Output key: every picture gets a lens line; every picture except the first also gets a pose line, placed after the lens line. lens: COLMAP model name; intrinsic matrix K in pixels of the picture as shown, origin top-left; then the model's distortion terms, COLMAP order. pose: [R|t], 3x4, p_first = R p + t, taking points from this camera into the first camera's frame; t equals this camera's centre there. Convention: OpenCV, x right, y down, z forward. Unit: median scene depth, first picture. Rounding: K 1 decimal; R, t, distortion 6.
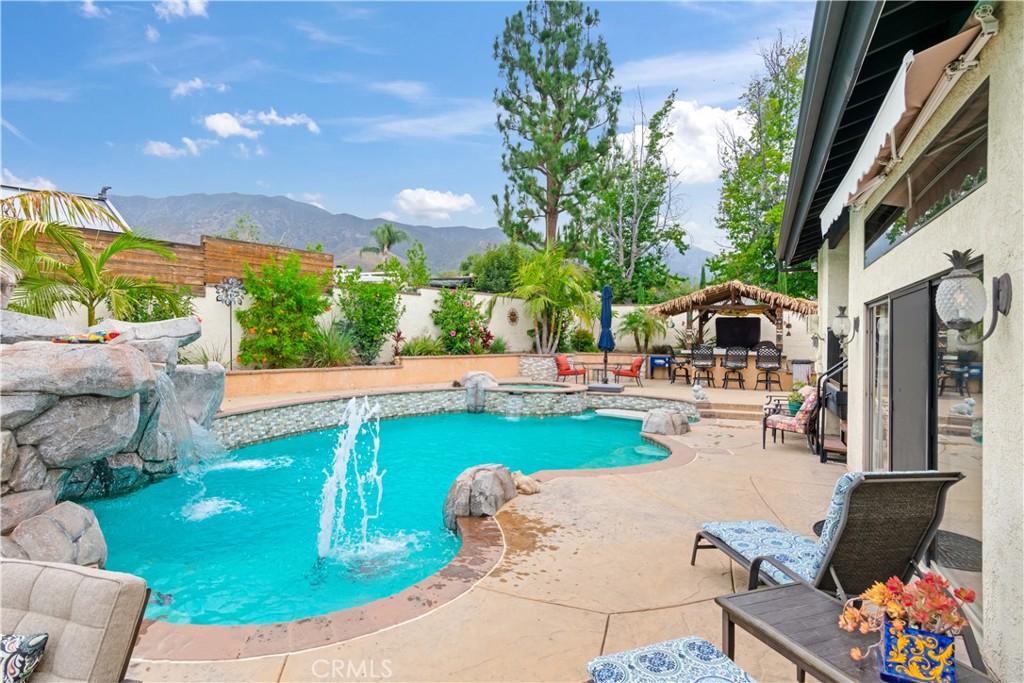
lens RADIAL K [[547.5, 0, 511.8], [0, 547.5, 342.4], [0, 0, 1]] dist [-0.000153, -0.000850]
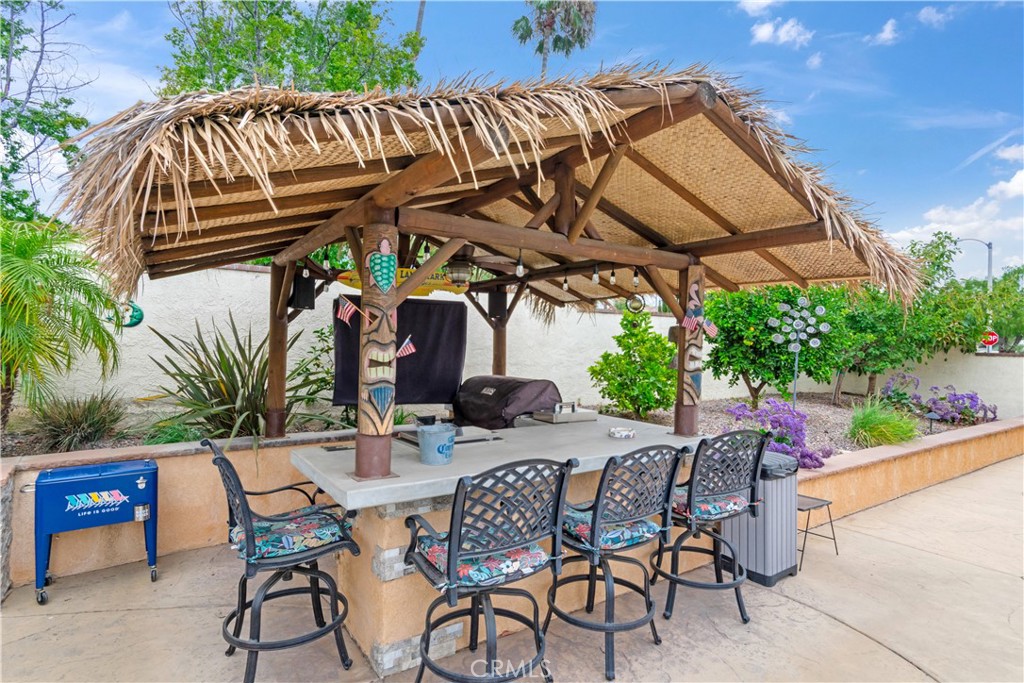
lens RADIAL K [[547.5, 0, 511.6], [0, 547.5, 341.8], [0, 0, 1]] dist [-0.000153, -0.000850]
pose [[0.512228, 0.011015, 0.858779, 0.168780], [-0.000716, 0.999923, -0.012399, -0.017698], [-0.858849, 0.005736, 0.512196, 0.733341]]
